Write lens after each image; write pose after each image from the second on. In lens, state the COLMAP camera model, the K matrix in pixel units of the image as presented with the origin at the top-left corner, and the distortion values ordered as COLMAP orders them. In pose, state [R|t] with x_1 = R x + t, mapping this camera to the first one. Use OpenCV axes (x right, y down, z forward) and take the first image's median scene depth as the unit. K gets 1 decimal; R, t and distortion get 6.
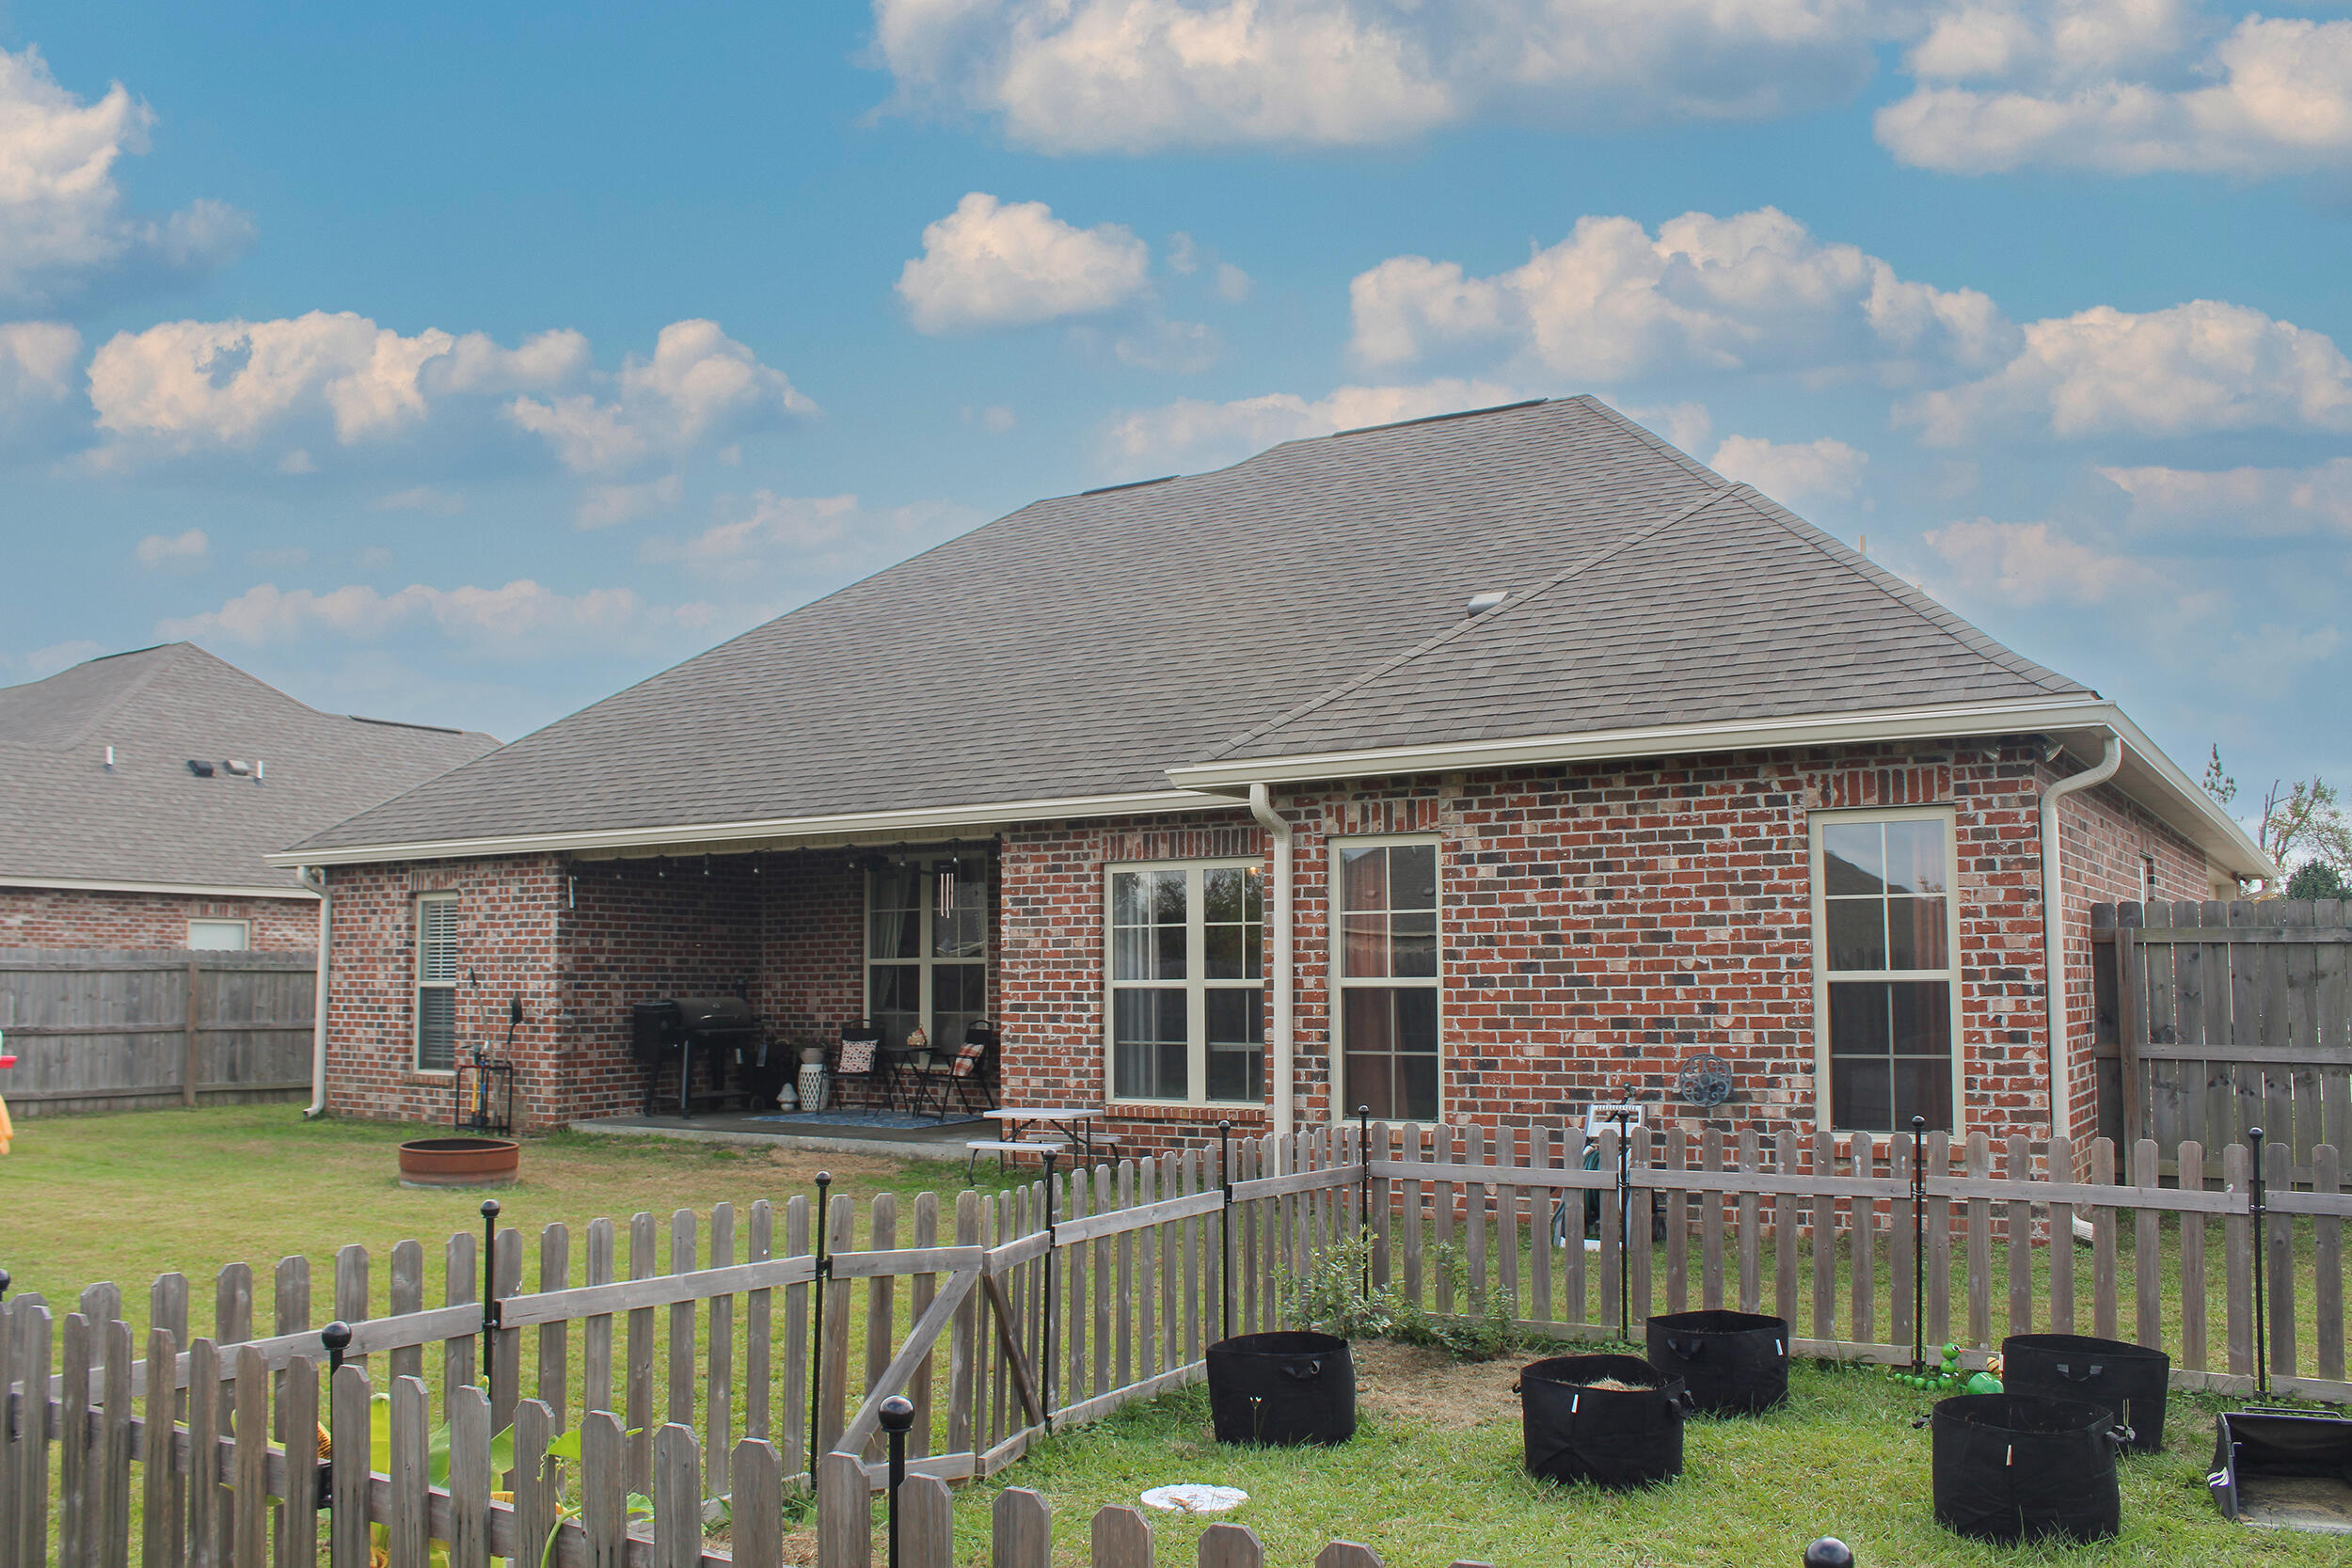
lens RADIAL K [[1970.0, 0, 1197.0], [0, 1970.0, 787.8], [0, 0, 1]] dist [-0.159013, 0.142380]
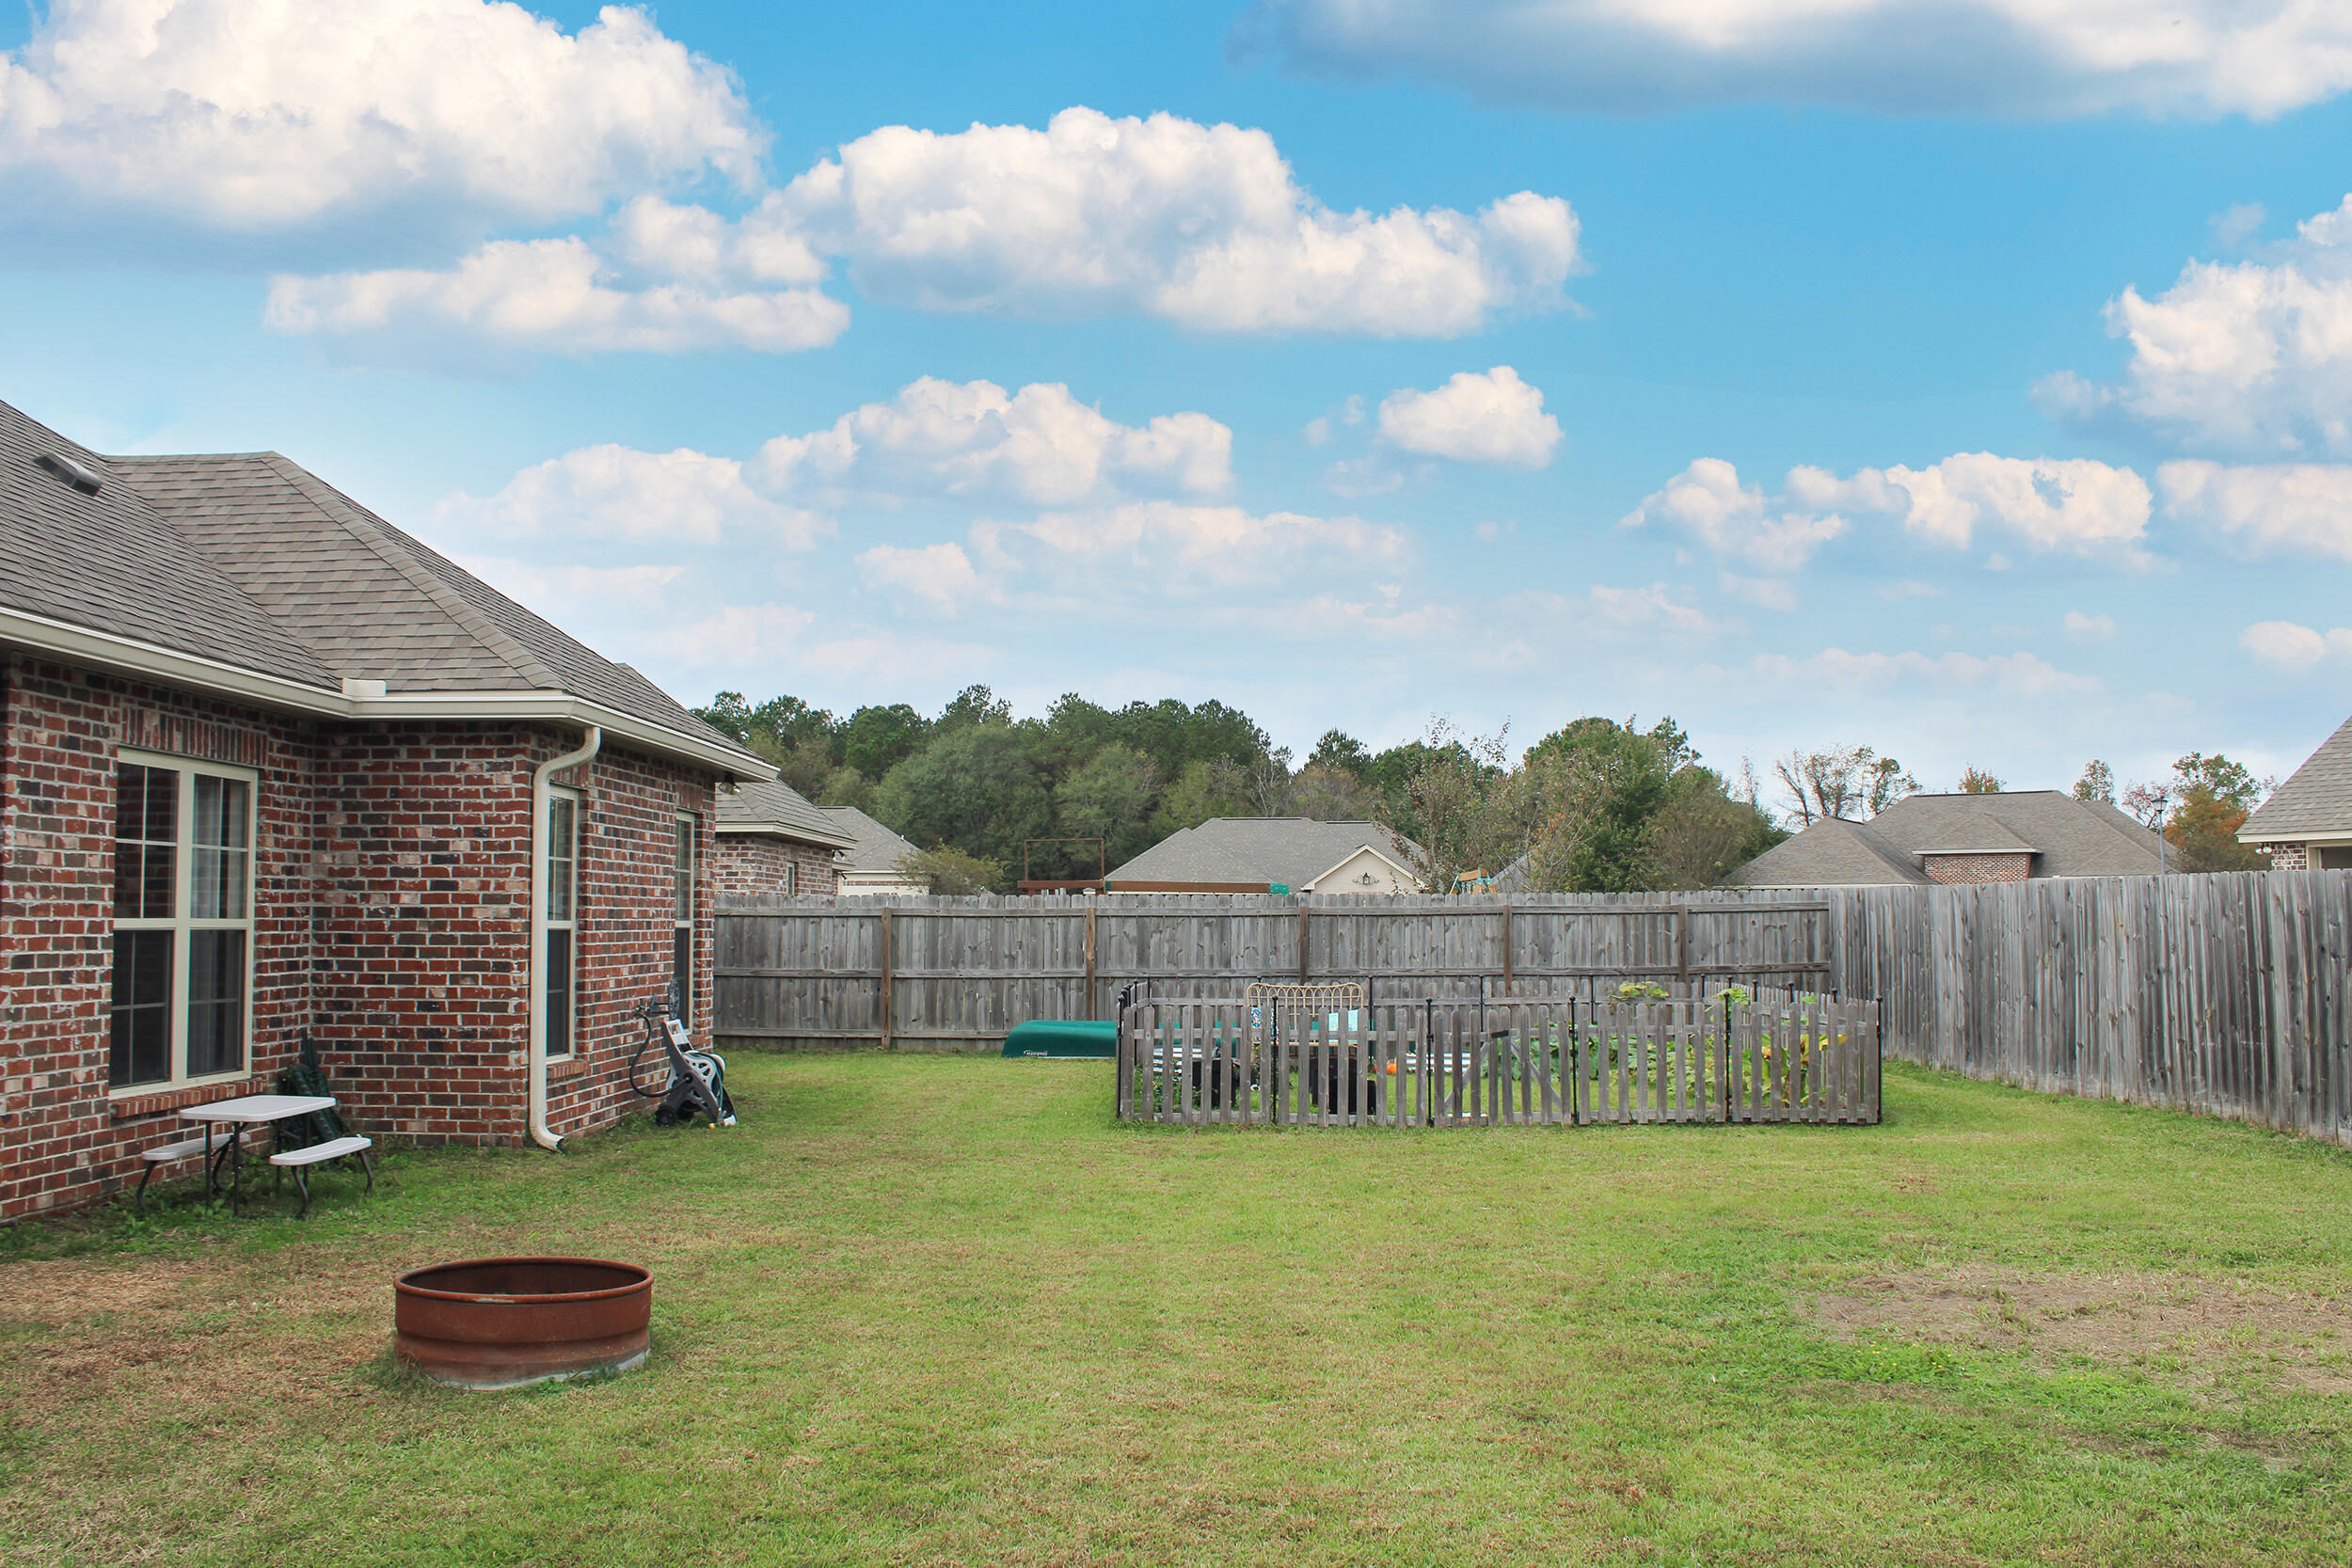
lens RADIAL K [[1970.0, 0, 1176.2], [0, 1970.0, 776.5], [0, 0, 1]] dist [-0.159013, 0.142380]
pose [[-0.506695, 0.073838, 0.858957, -0.798740], [-0.075577, 0.988686, -0.129572, 0.106622], [-0.858806, -0.130571, -0.495382, 1.015575]]
